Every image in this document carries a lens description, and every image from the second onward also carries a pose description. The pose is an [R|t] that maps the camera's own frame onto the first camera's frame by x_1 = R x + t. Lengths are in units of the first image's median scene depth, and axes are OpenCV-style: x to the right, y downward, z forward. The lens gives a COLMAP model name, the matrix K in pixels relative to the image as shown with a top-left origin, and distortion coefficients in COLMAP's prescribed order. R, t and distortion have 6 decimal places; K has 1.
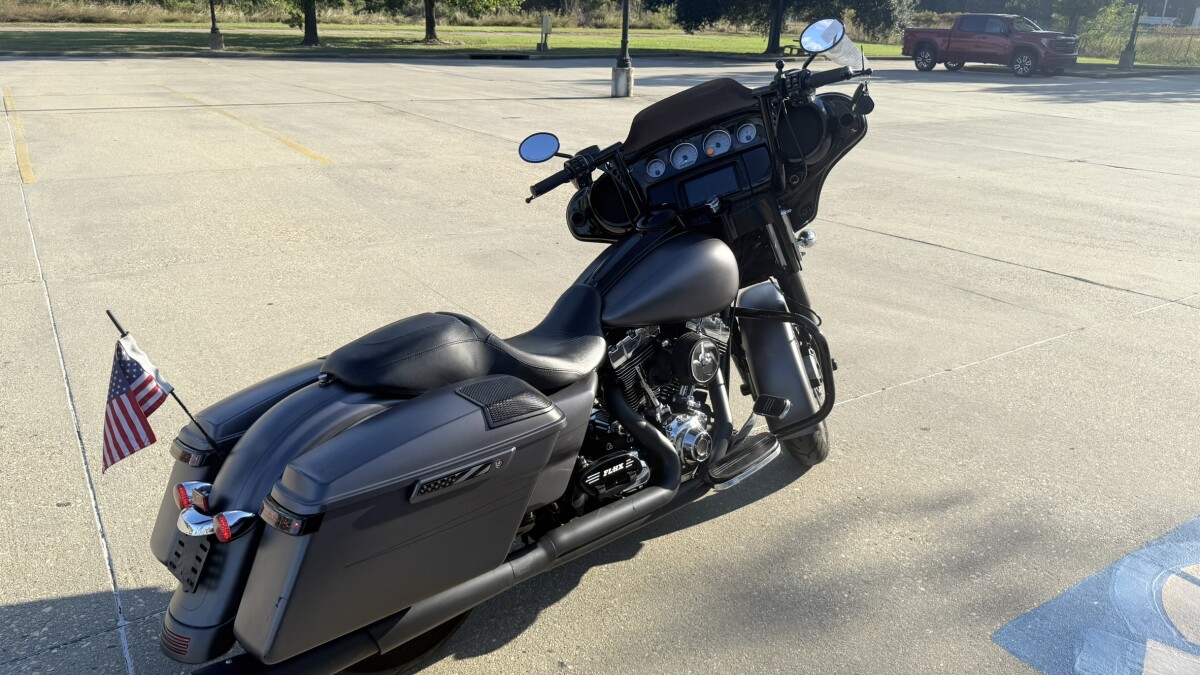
lens RADIAL K [[842.8, 0, 608.6], [0, 842.8, 340.0], [0, 0, 1]] dist [0.094881, -0.134852]
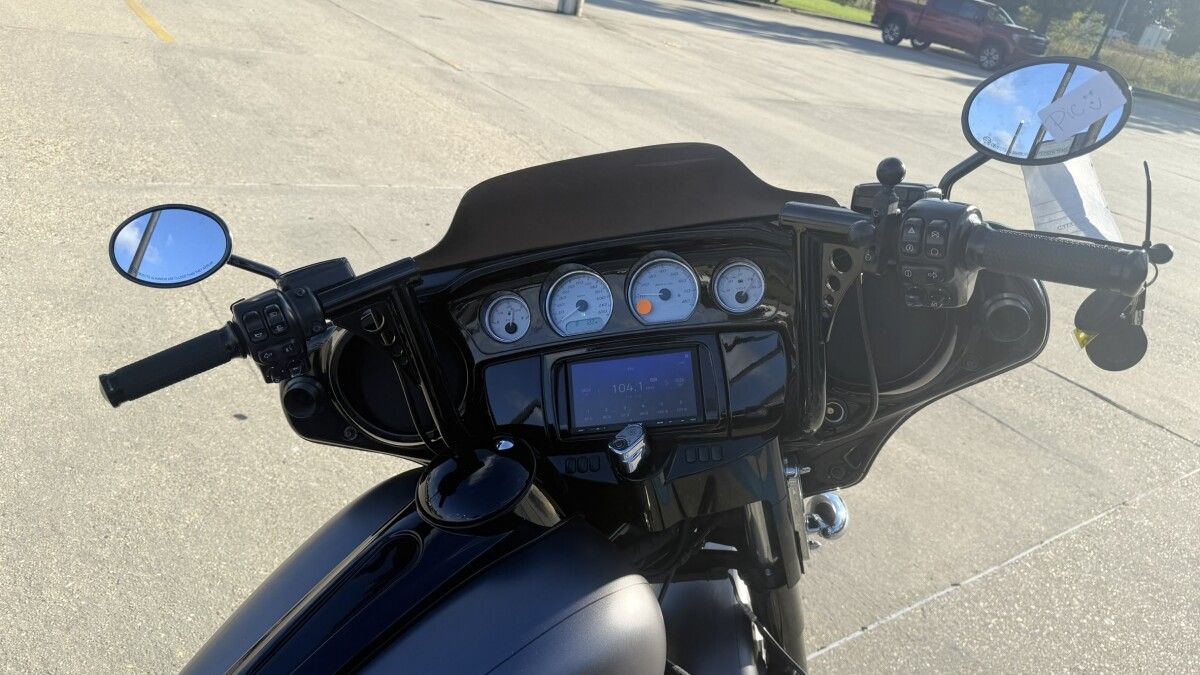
lens RADIAL K [[846.5, 0, 600.0], [0, 846.5, 337.5], [0, 0, 1]] dist [0.099968, -0.169242]
pose [[0.983859, 0.147816, 0.100855, 0.013289], [-0.156158, 0.984445, 0.080518, -0.051799], [-0.087384, -0.094968, 0.991638, 0.131109]]
